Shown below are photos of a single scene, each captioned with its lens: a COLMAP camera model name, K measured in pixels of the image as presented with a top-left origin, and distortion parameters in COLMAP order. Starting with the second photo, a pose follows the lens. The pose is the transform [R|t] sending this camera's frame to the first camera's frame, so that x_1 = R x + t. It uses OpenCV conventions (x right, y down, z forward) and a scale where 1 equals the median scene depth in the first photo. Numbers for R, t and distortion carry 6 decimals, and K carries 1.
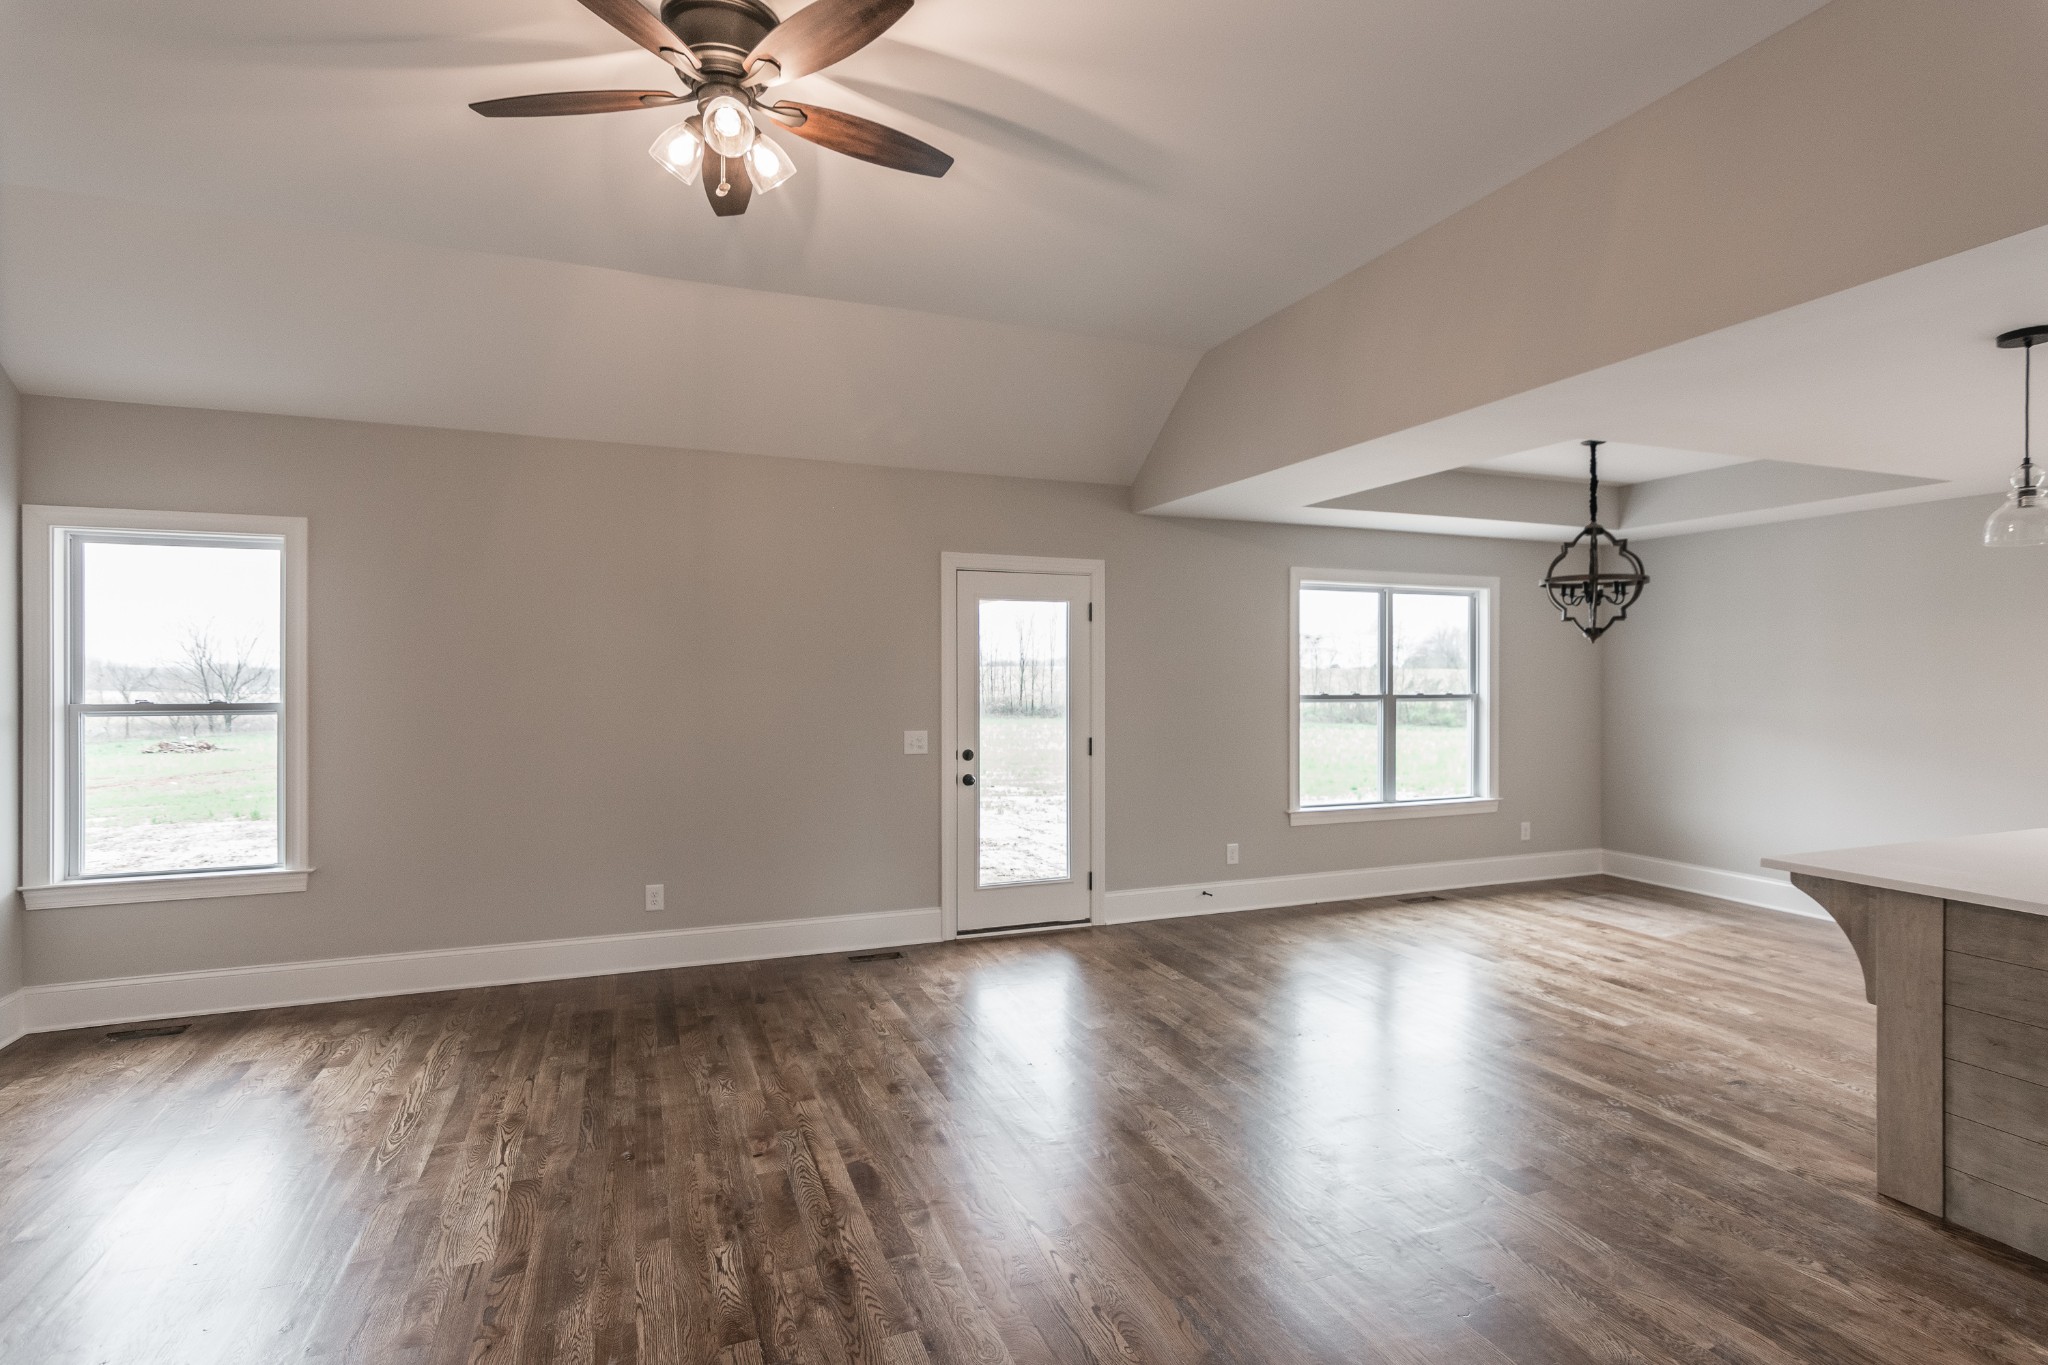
lens RADIAL K [[1031.9, 0, 1011.0], [0, 1031.9, 682.1], [0, 0, 1]] dist [-0.004850, 0.002599]
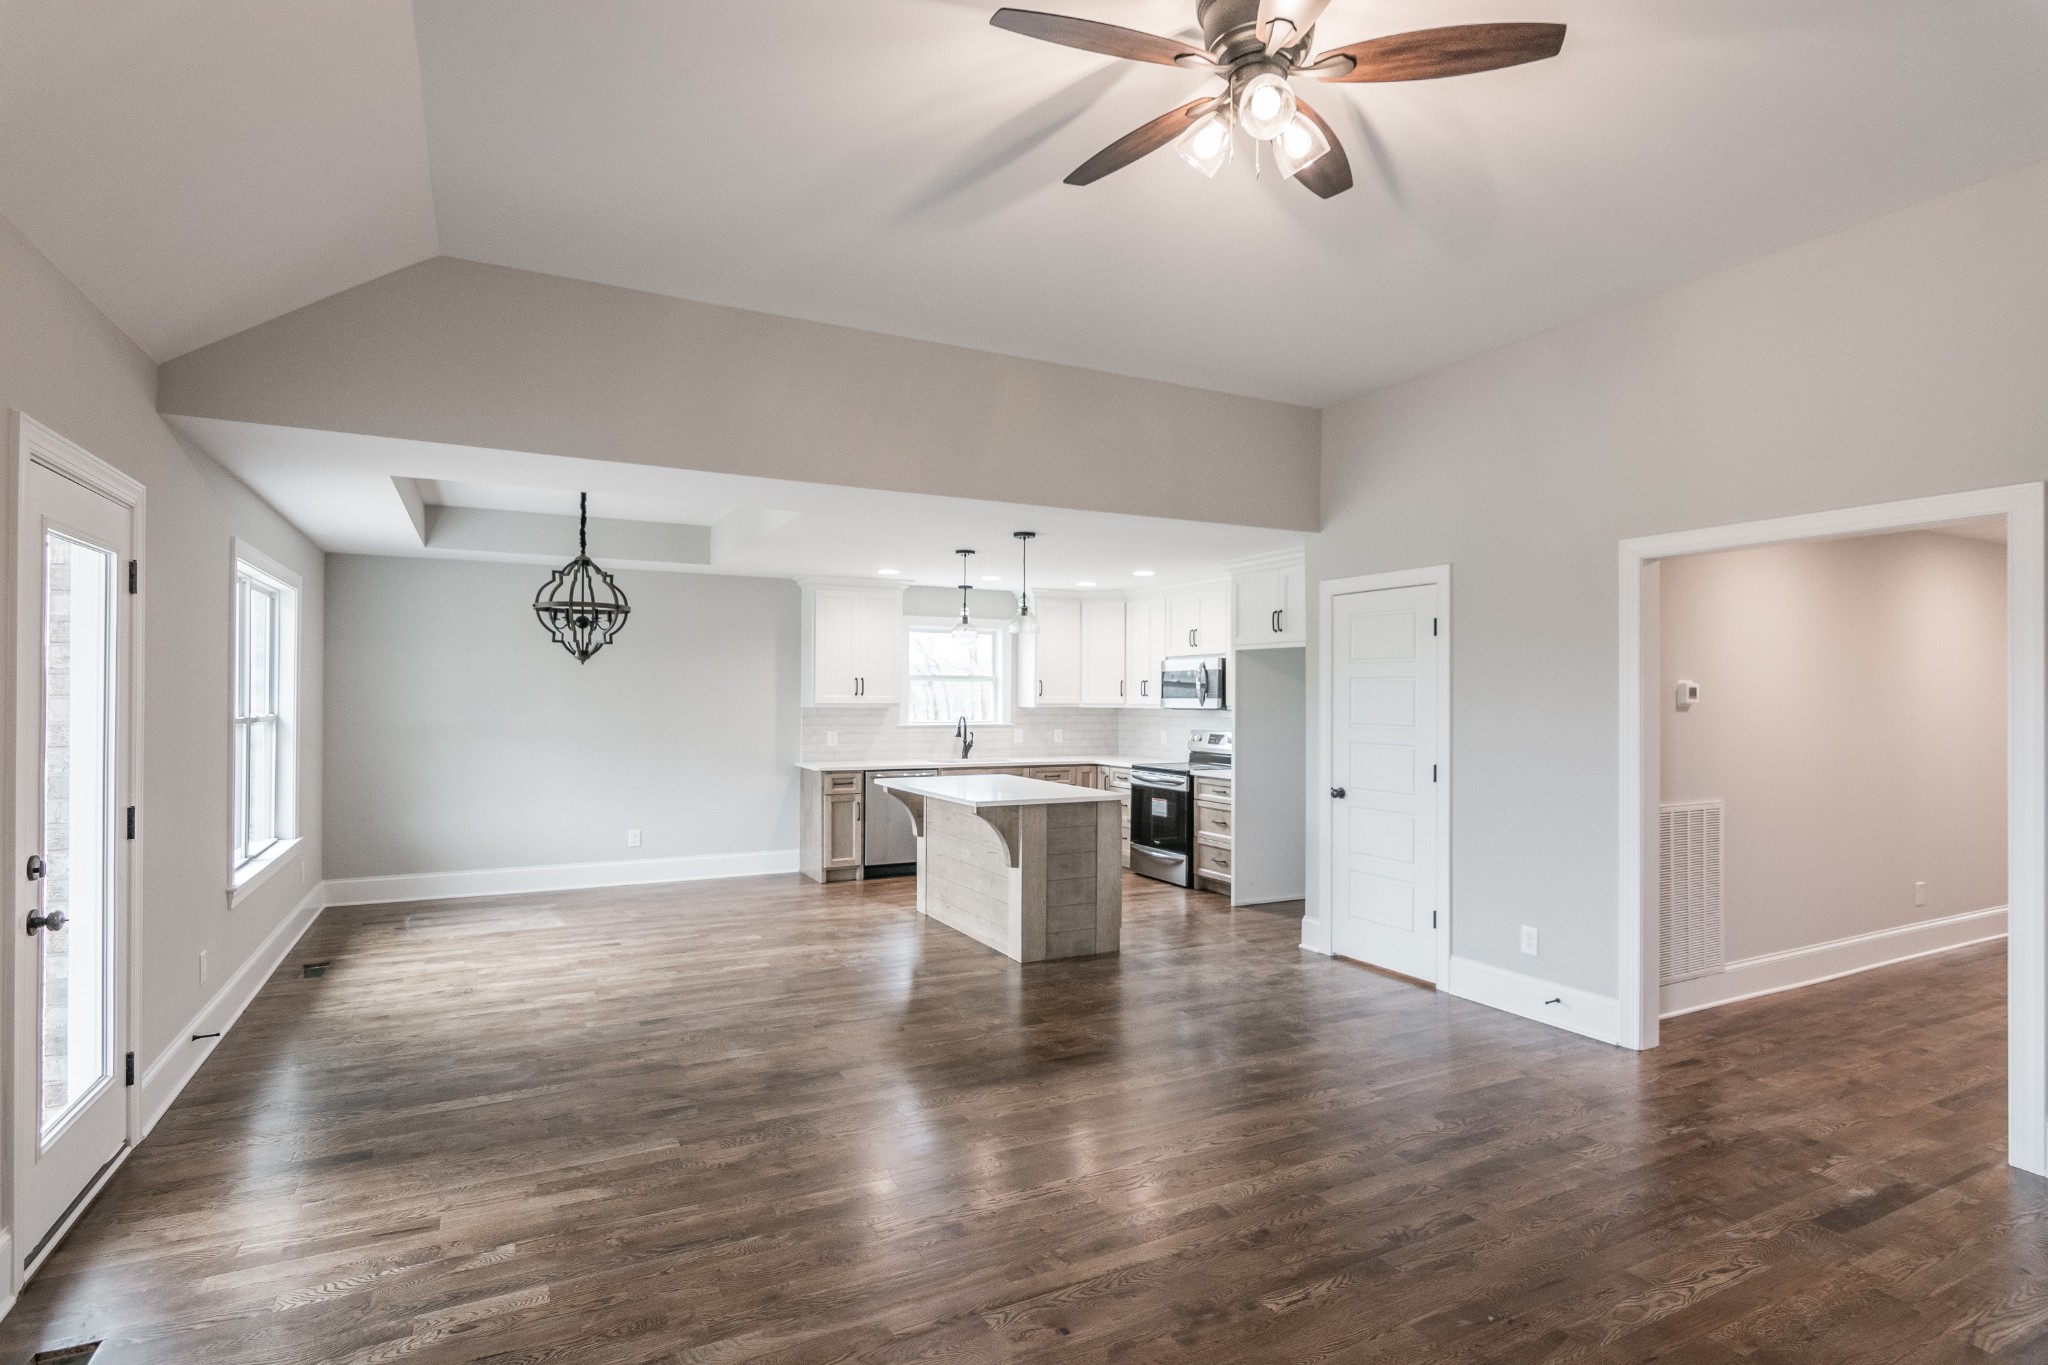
lens RADIAL K [[999.3, 0, 1068.0], [0, 999.3, 694.5], [0, 0, 1]] dist [-0.004641, 0.004252]
pose [[-0.146690, 0.002086, 0.989180, -0.567410], [0.002472, 0.999995, -0.001742, -0.002098], [-0.989179, 0.002190, -0.146694, 0.661166]]
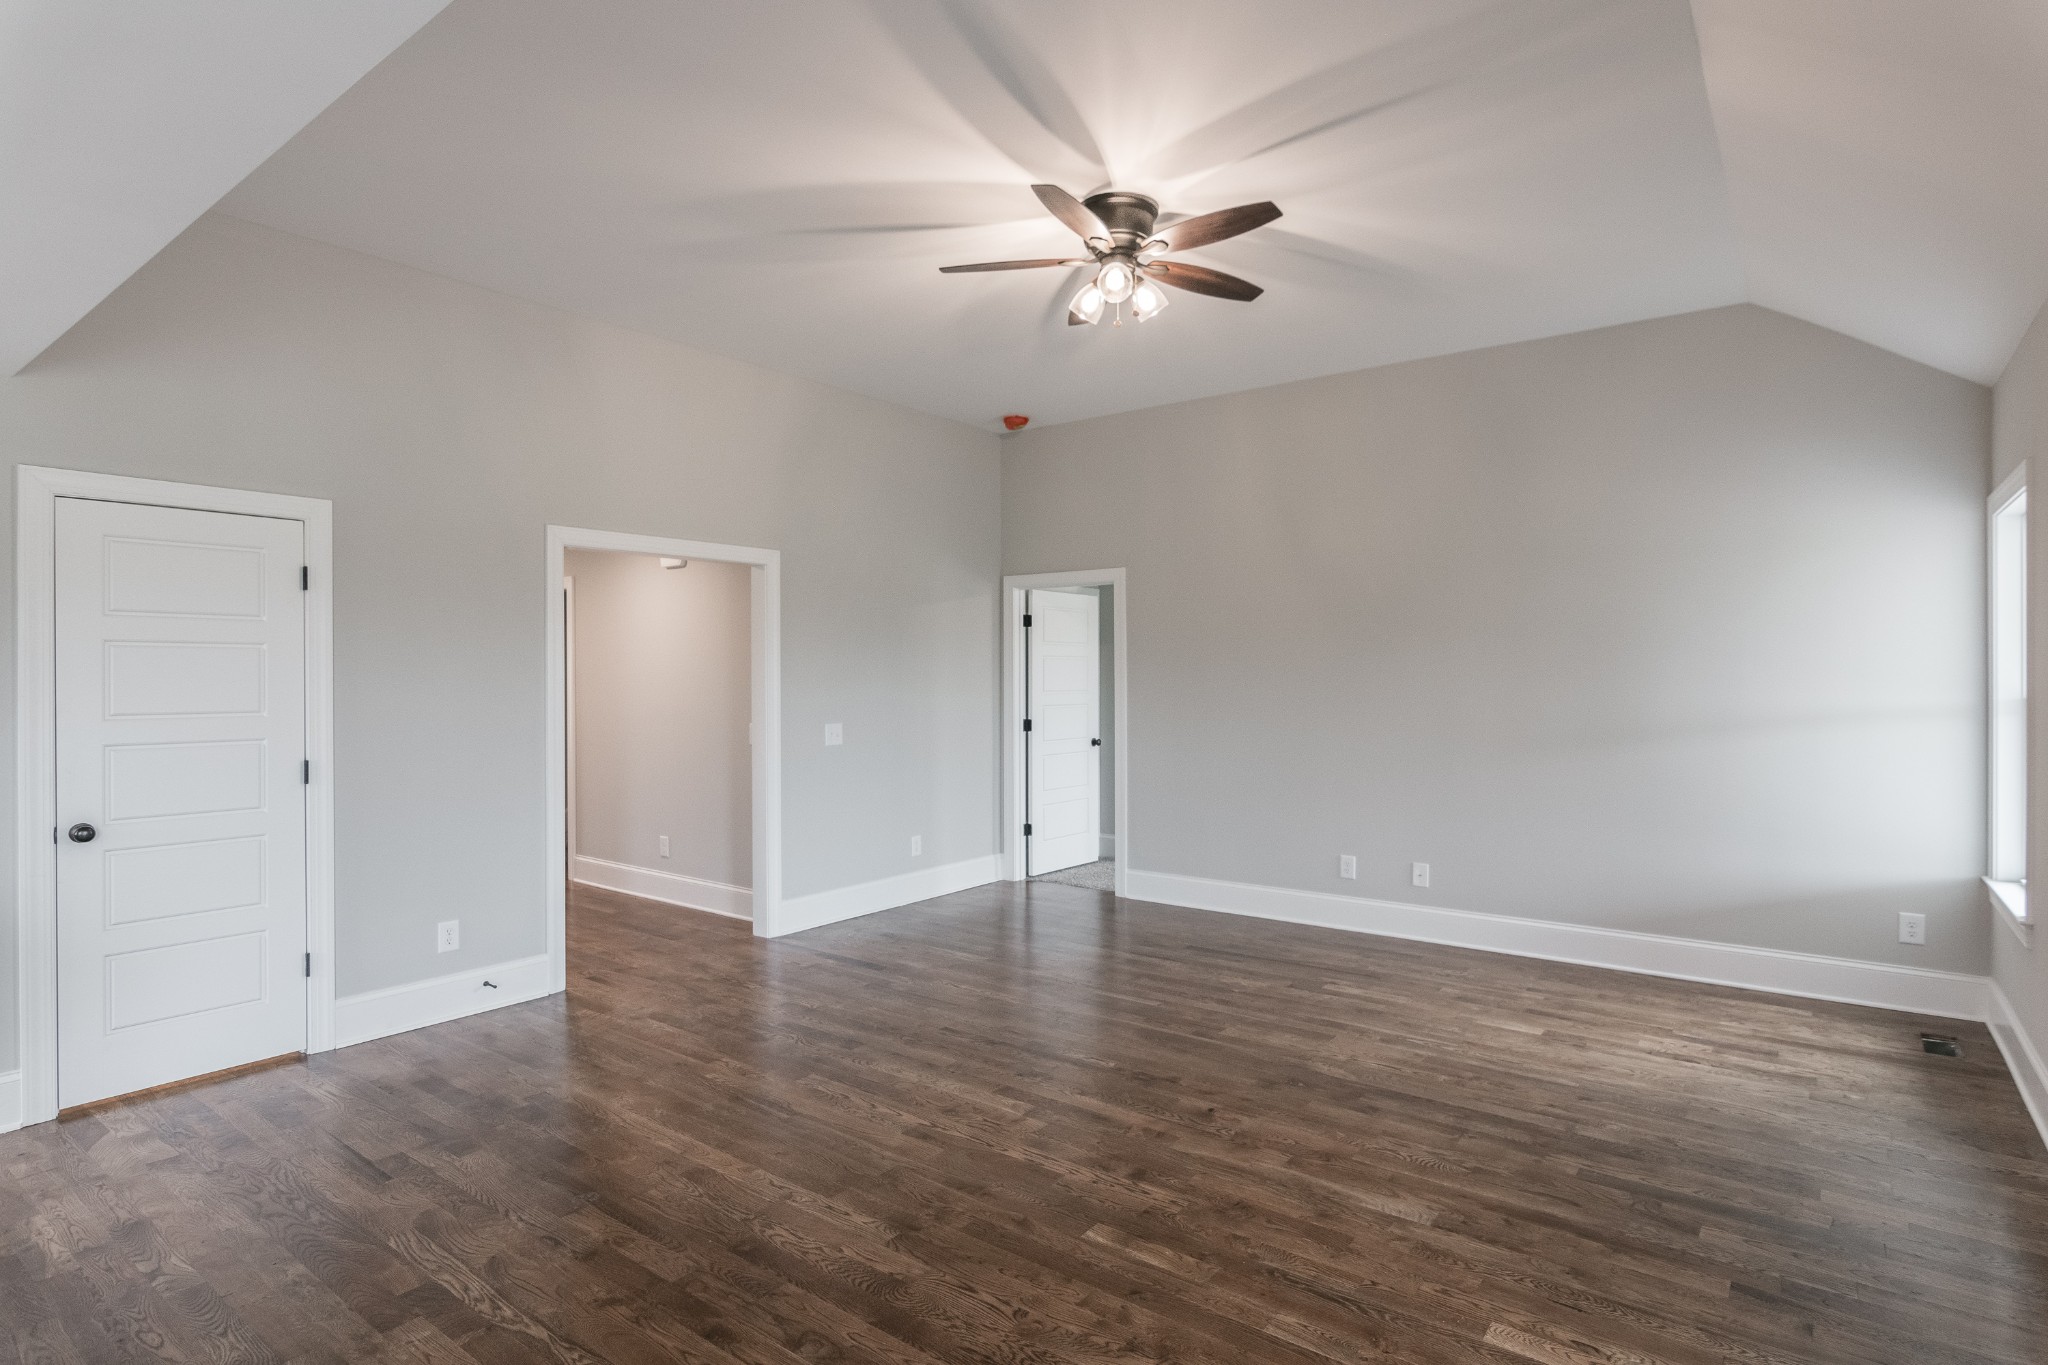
lens RADIAL K [[1031.9, 0, 1014.1], [0, 1031.9, 671.6], [0, 0, 1]] dist [-0.004850, 0.002599]
pose [[-0.862168, 0.001908, -0.506618, 0.278056], [0.002569, 0.999997, -0.000606, 0.002270], [0.506615, -0.001824, -0.862170, 1.083876]]
